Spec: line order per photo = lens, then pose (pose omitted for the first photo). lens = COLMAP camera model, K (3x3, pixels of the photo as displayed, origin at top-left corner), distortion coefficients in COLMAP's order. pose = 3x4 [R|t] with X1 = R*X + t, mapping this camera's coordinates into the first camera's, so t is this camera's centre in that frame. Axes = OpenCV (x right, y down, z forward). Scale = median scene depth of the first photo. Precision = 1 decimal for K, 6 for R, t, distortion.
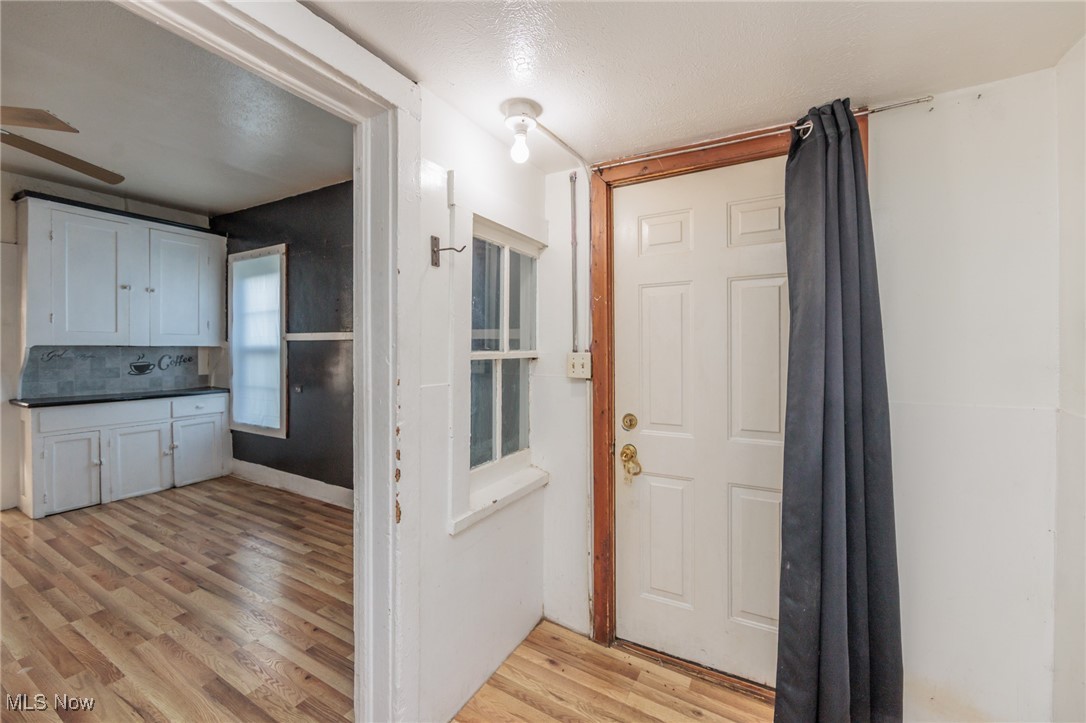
lens RADIAL K [[427.0, 0, 555.2], [0, 427.0, 359.3], [0, 0, 1]] dist [-0.003077, -0.000879]
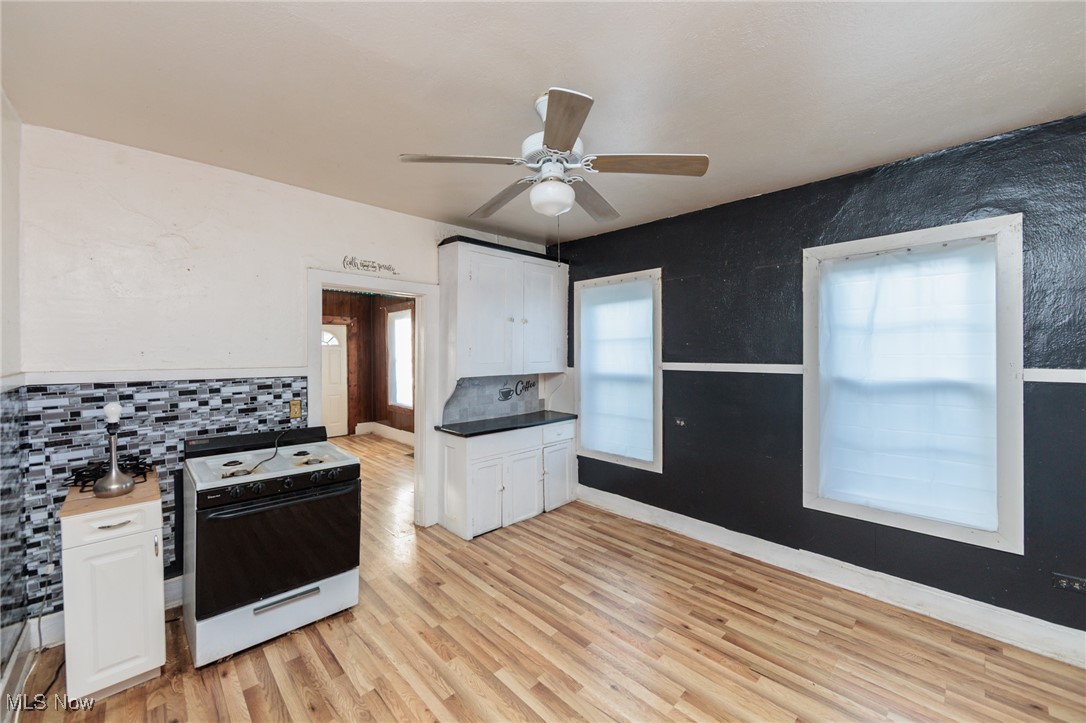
lens RADIAL K [[427.0, 0, 548.3], [0, 427.0, 354.7], [0, 0, 1]] dist [-0.003077, -0.000879]
pose [[0.954014, -0.011884, -0.299526, -0.608972], [0.008128, 0.999872, -0.013781, -0.068501], [0.299651, 0.010713, 0.953989, 0.017574]]
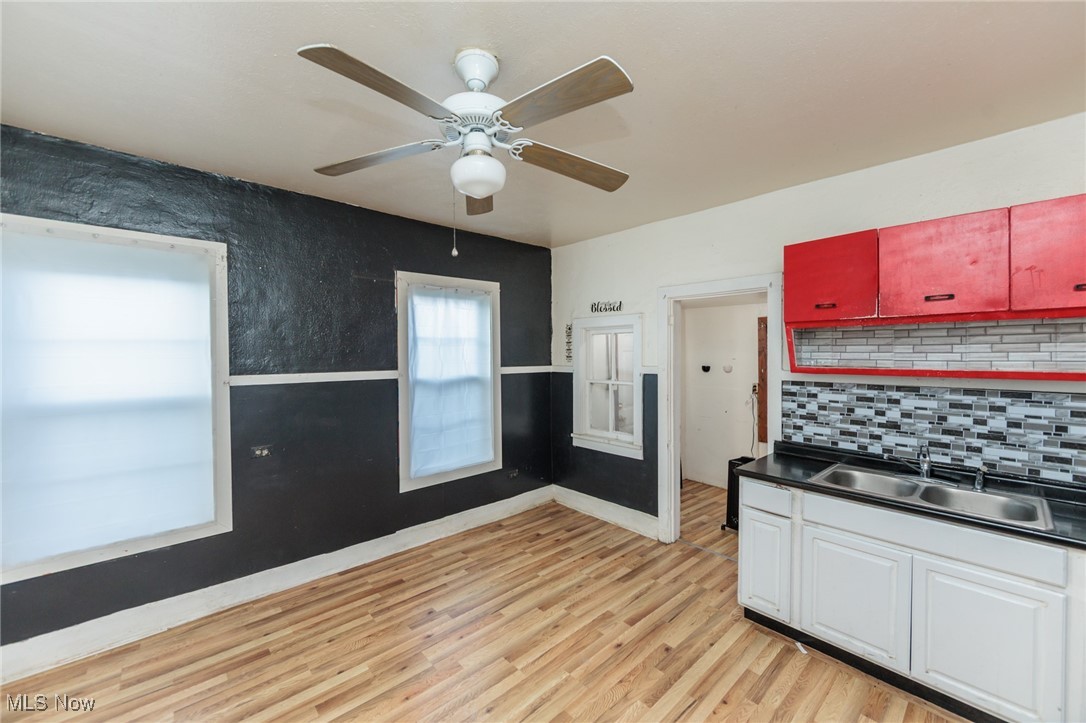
lens RADIAL K [[427.0, 0, 535.0], [0, 427.0, 356.3], [0, 0, 1]] dist [-0.003077, -0.000879]
pose [[0.330489, -0.013564, 0.943712, -1.150979], [0.031158, 0.999508, 0.003454, -0.080925], [-0.943295, 0.028263, 0.330749, 0.324524]]
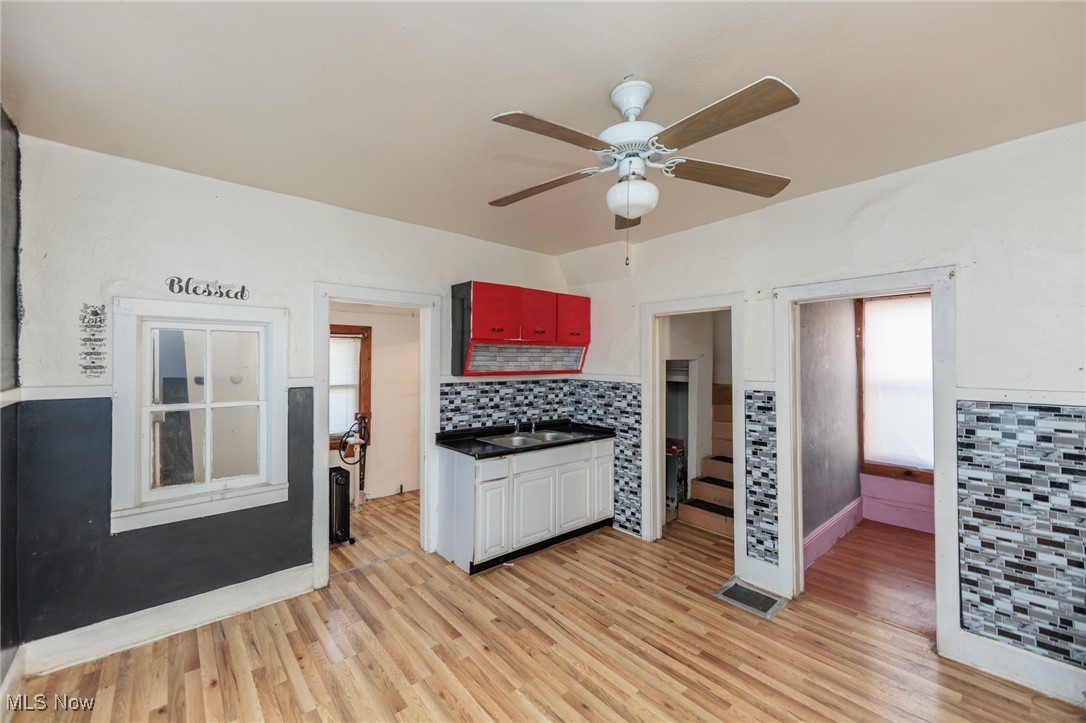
lens RADIAL K [[427.0, 0, 561.6], [0, 427.0, 354.5], [0, 0, 1]] dist [-0.003077, -0.000879]
pose [[-0.949383, -0.011524, 0.313910, -0.835431], [-0.005630, 0.999791, 0.019676, -0.106132], [-0.314071, 0.016913, -0.949249, 0.981613]]
